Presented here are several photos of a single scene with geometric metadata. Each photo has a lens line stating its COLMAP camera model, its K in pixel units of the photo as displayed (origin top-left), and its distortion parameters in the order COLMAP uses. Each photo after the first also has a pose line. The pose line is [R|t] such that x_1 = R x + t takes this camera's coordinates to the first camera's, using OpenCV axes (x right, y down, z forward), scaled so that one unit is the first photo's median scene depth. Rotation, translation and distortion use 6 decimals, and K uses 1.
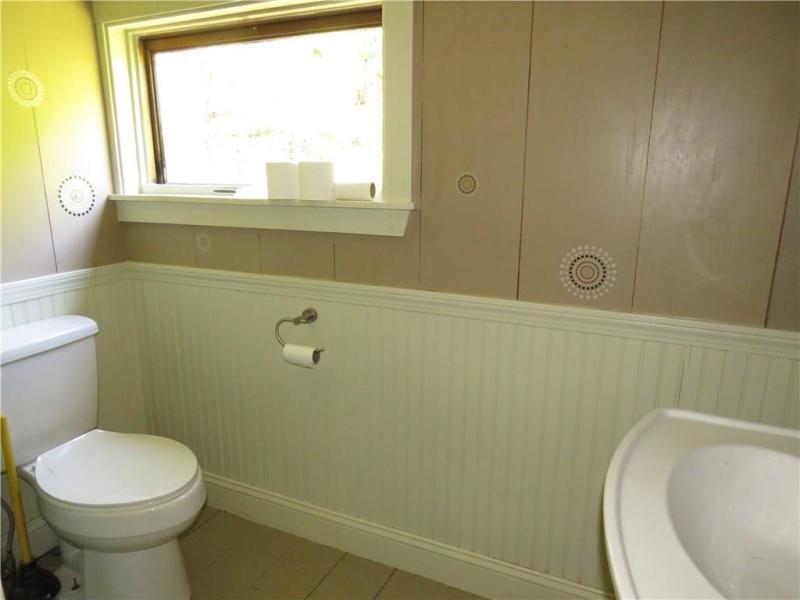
lens RADIAL K [[568.0, 0, 399.1], [0, 568.0, 299.9], [0, 0, 1]] dist [-0.012210, -0.005540]
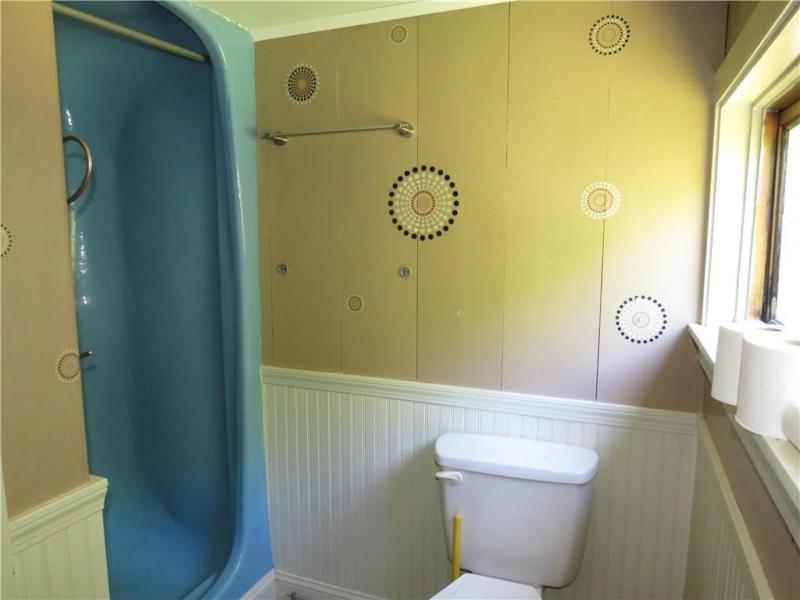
lens RADIAL K [[568.0, 0, 400.5], [0, 568.0, 298.0], [0, 0, 1]] dist [-0.012210, -0.005540]
pose [[0.090862, 0.118288, -0.988814, 0.218040], [-0.251157, 0.963546, 0.092186, -0.204254], [0.963672, 0.239971, 0.117258, 0.558878]]
